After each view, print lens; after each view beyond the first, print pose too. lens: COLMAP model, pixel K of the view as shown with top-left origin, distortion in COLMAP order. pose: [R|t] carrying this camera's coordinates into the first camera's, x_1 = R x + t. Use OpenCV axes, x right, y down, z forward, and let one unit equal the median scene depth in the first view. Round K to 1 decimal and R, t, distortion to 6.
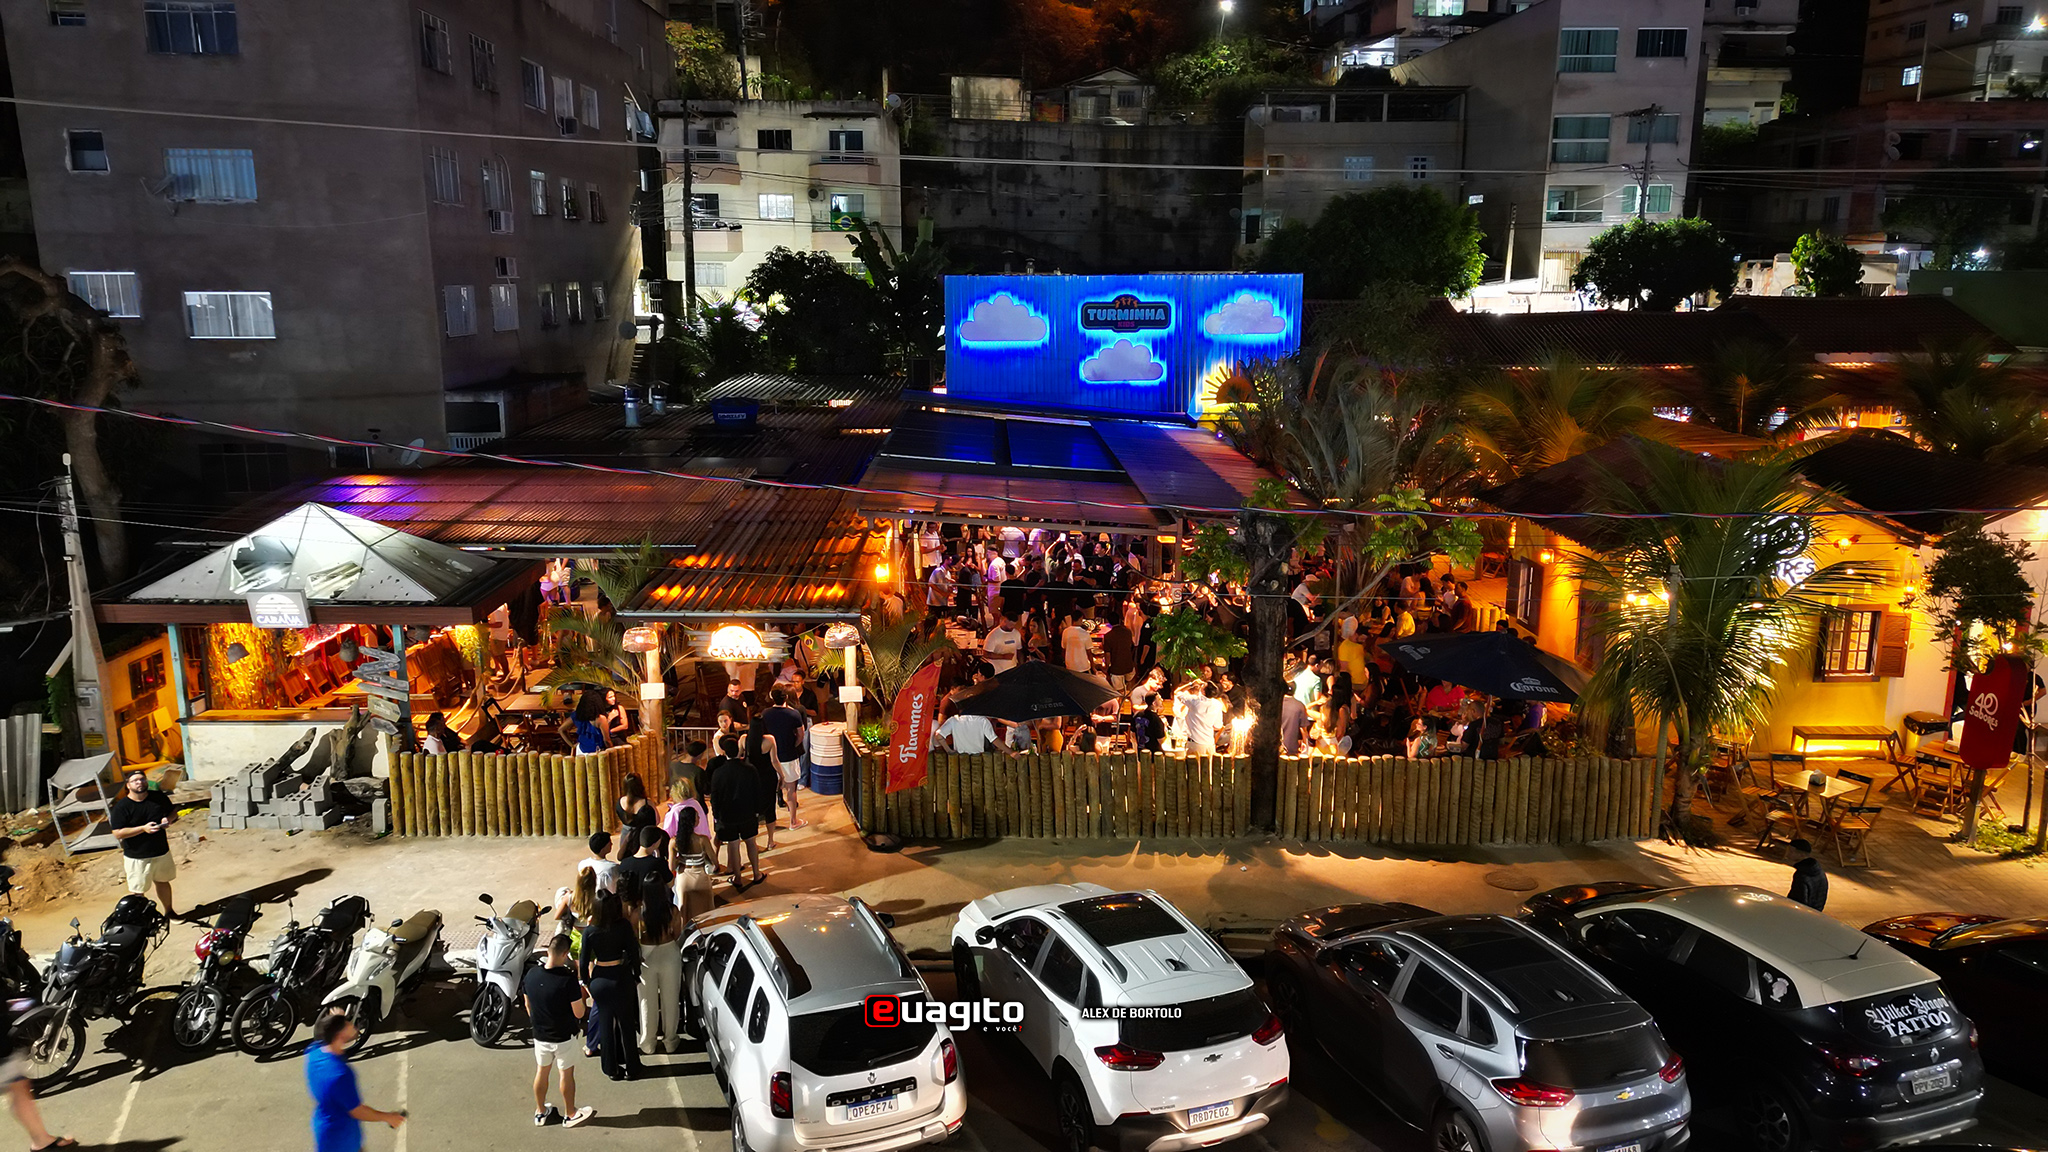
lens RADIAL K [[1437.7, 0, 1031.9], [0, 1437.7, 575.3], [0, 0, 1]] dist [0.080887, -0.083703]
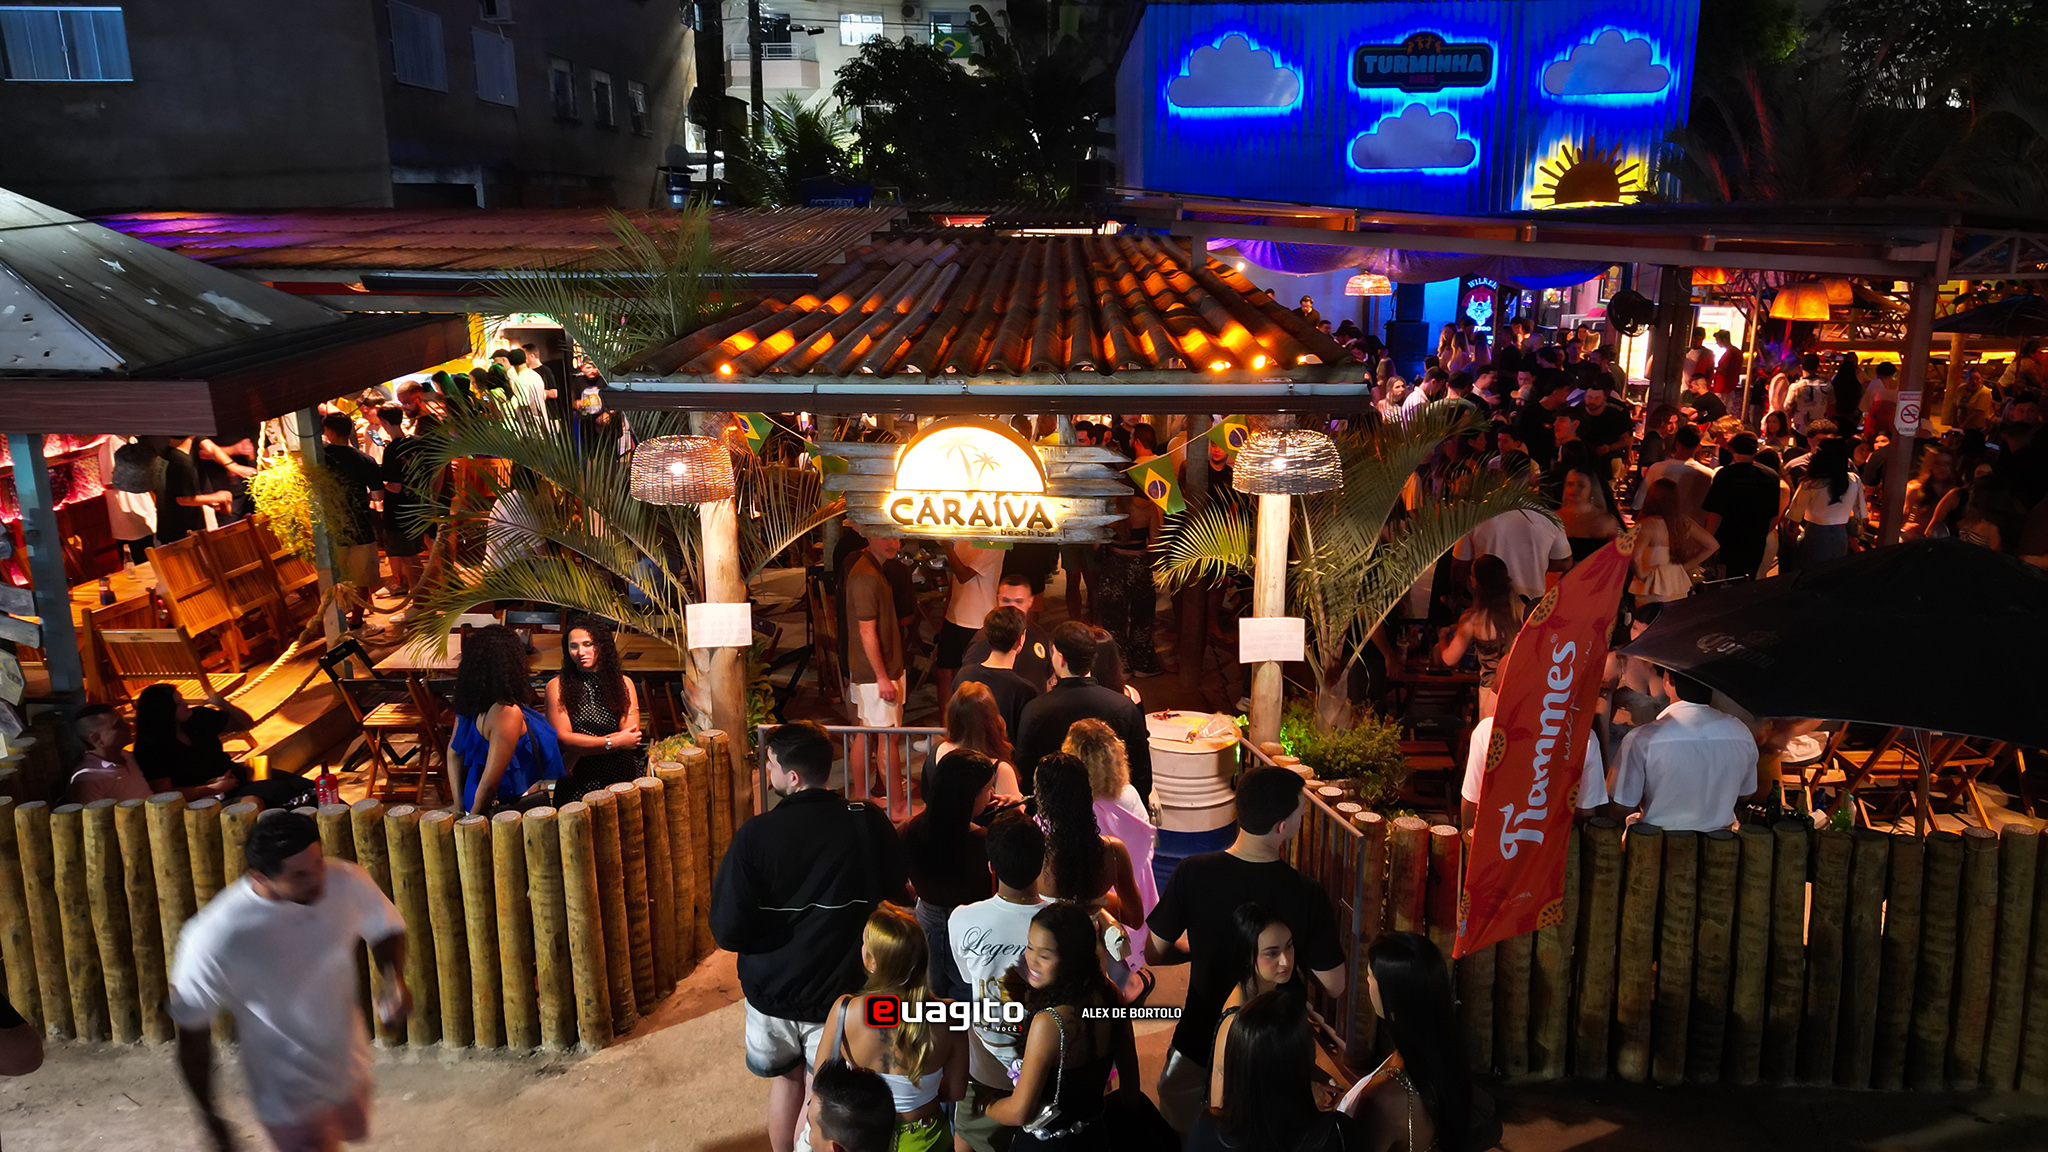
lens RADIAL K [[1437.7, 0, 1028.1], [0, 1437.7, 575.8], [0, 0, 1]] dist [0.080887, -0.083703]
pose [[0.999195, 0.005330, -0.039756, -0.095988], [-0.003841, 0.999292, 0.037421, 0.030308], [0.039928, -0.037238, 0.998508, 0.361626]]
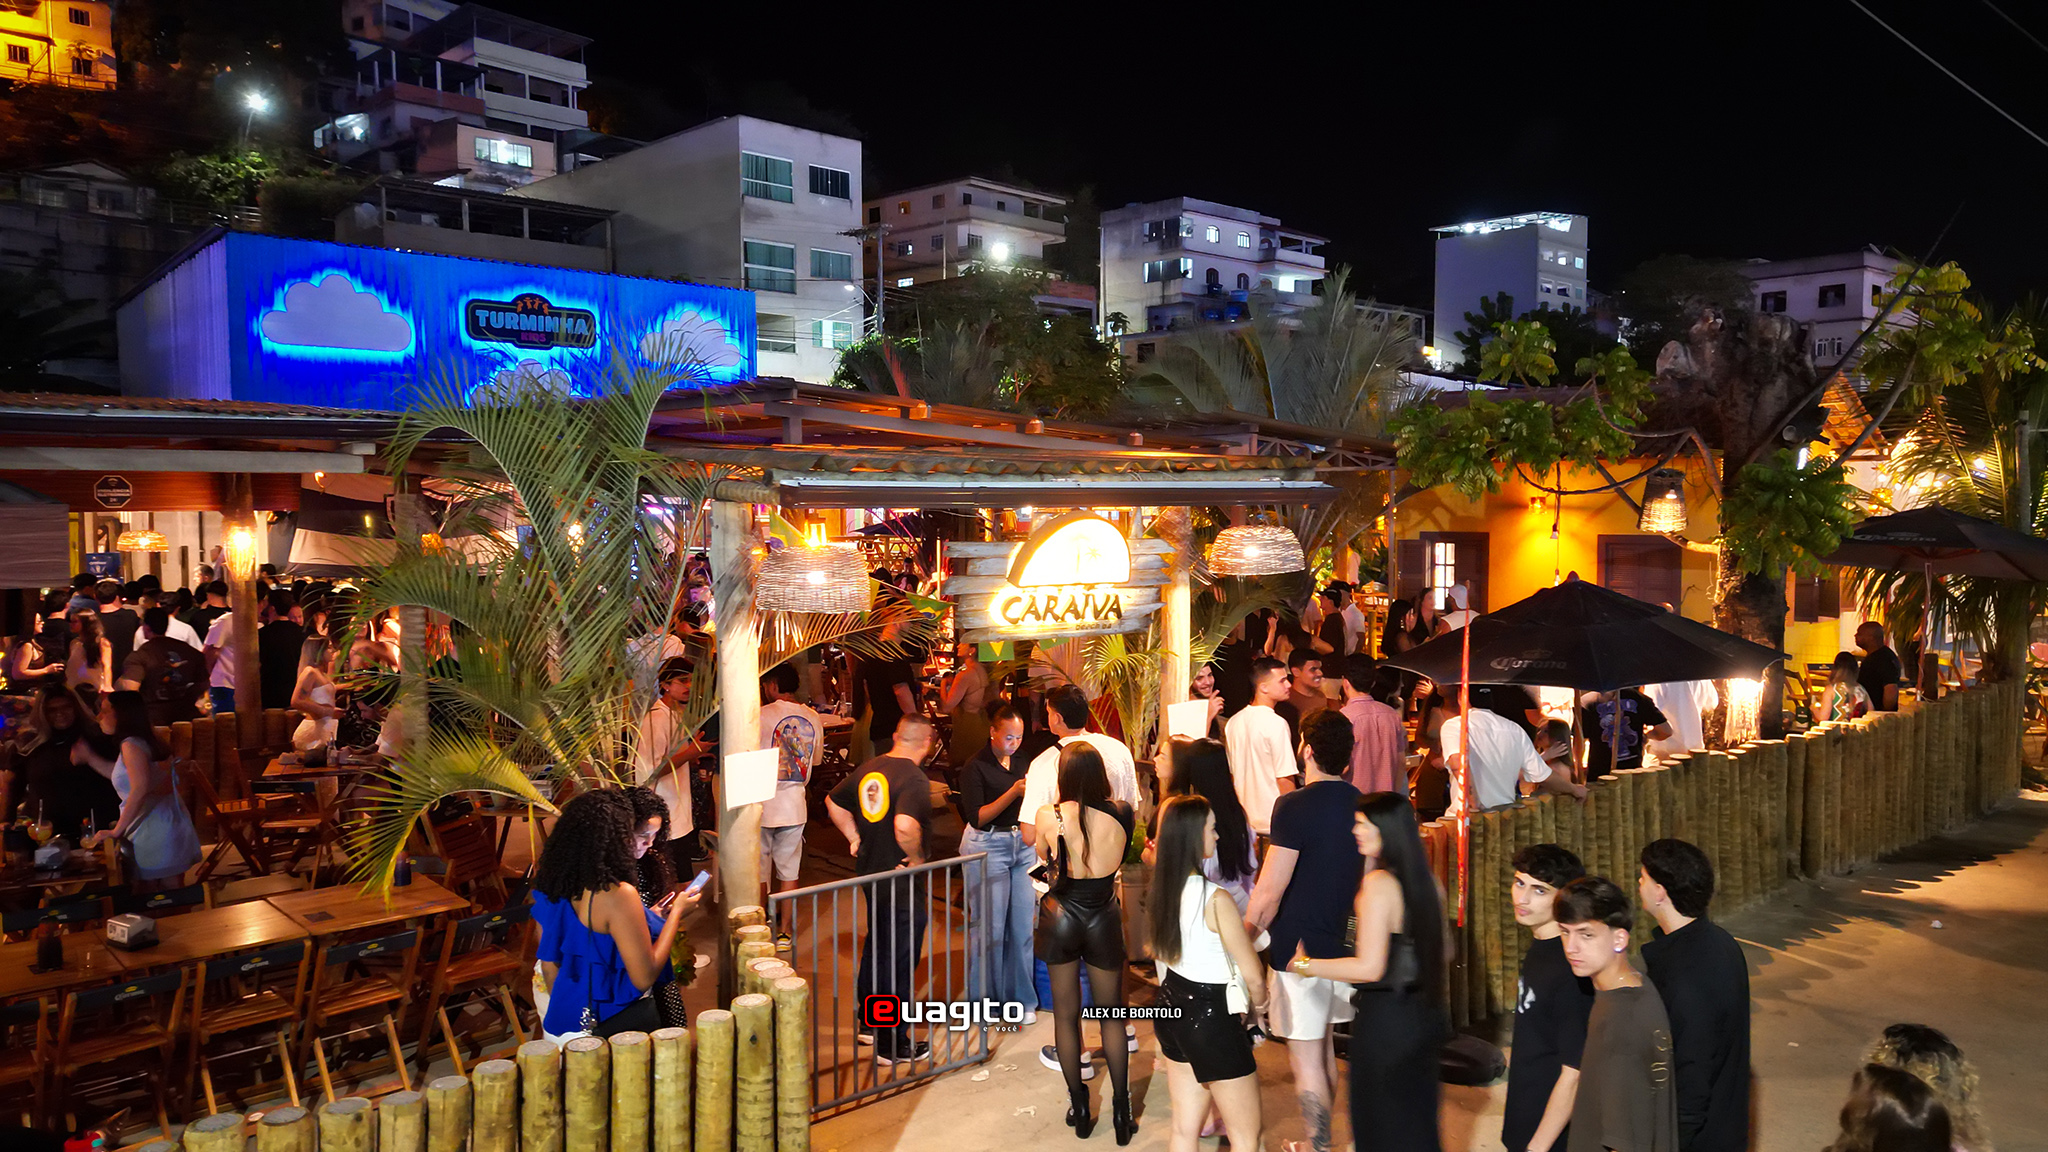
lens RADIAL K [[1437.7, 0, 1028.1], [0, 1437.7, 571.8], [0, 0, 1]] dist [0.080887, -0.083703]
pose [[0.754546, -0.036632, 0.655224, -0.234192], [0.140588, 0.984283, -0.106871, 0.043673], [-0.641011, 0.172756, 0.747837, 0.403972]]
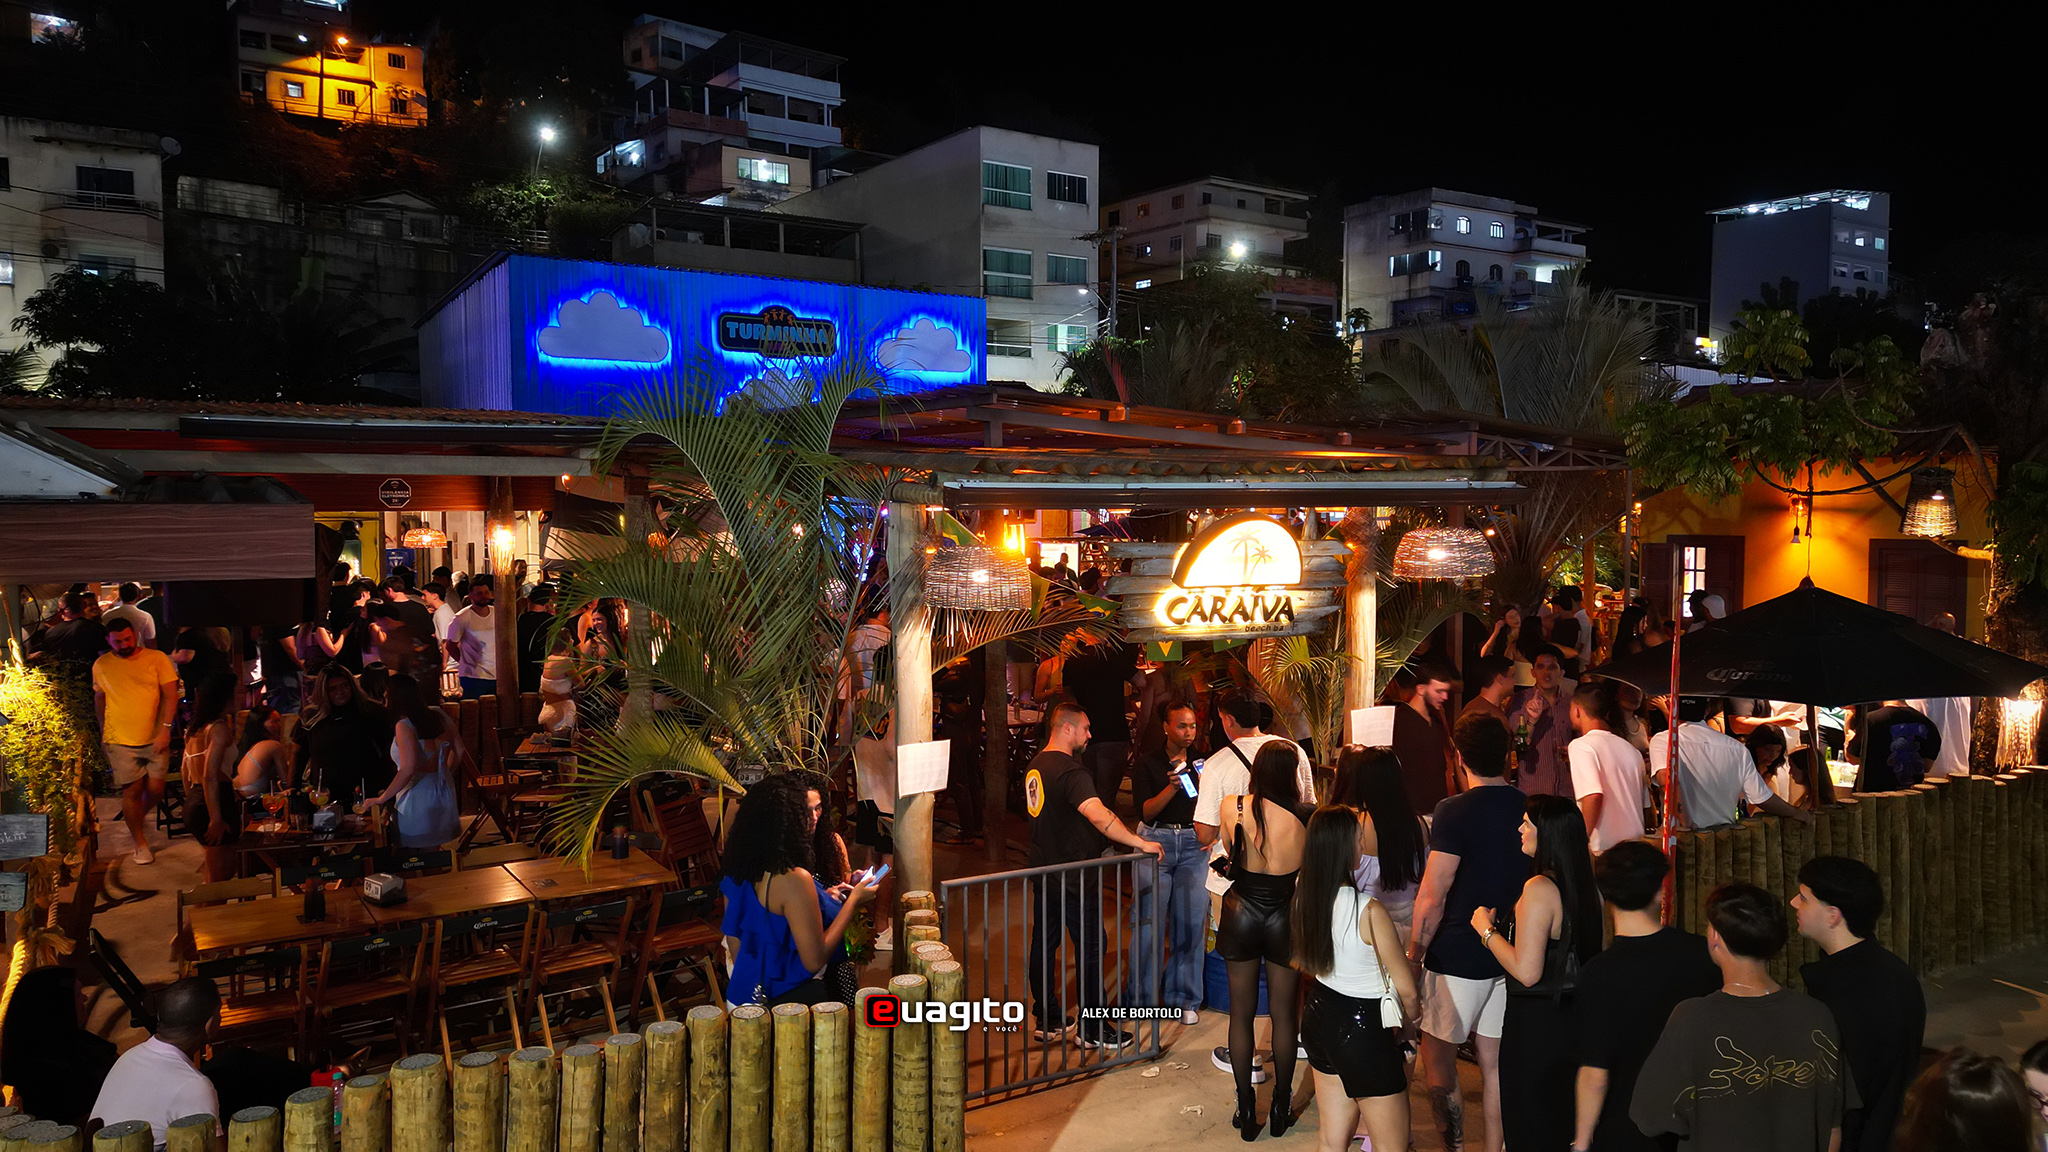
lens RADIAL K [[1437.7, 0, 1027.6], [0, 1437.7, 567.7], [0, 0, 1]] dist [0.080887, -0.083703]
pose [[0.852615, -0.027367, 0.521823, -0.228618], [0.112047, 0.984974, -0.131418, 0.045274], [-0.510386, 0.170518, 0.842870, 0.396640]]
